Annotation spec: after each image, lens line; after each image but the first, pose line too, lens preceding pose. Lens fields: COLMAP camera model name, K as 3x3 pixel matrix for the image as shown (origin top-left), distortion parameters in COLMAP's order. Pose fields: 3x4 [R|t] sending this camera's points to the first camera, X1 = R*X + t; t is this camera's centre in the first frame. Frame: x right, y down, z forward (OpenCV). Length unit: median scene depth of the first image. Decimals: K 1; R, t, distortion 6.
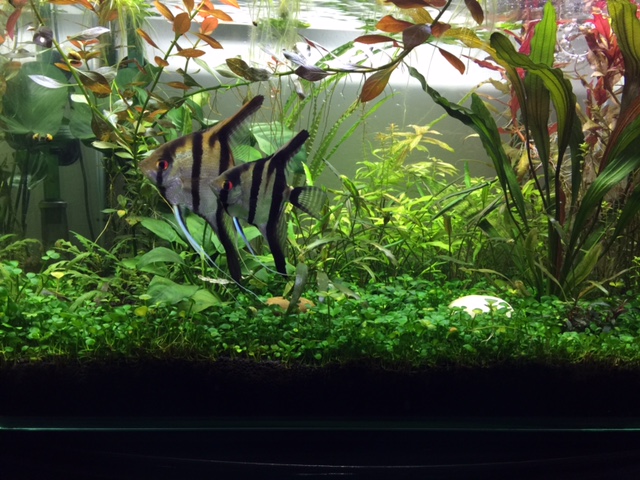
lens RADIAL K [[550.9, 0, 322.6], [0, 550.9, 223.6], [0, 0, 1]] dist [0.113443, -0.163315]
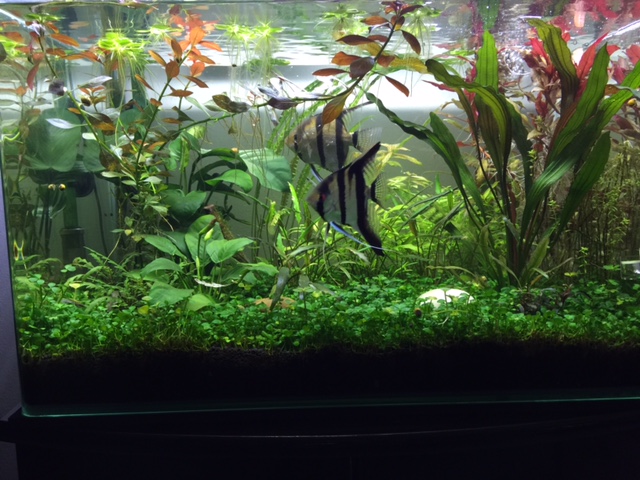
lens RADIAL K [[550.9, 0, 322.6], [0, 550.9, 223.6], [0, 0, 1]] dist [0.113443, -0.163315]
pose [[0.997889, -0.052584, -0.038119, 0.090857], [0.050487, 0.997263, -0.054020, 0.048245], [0.040855, 0.051981, 0.997812, -0.146081]]
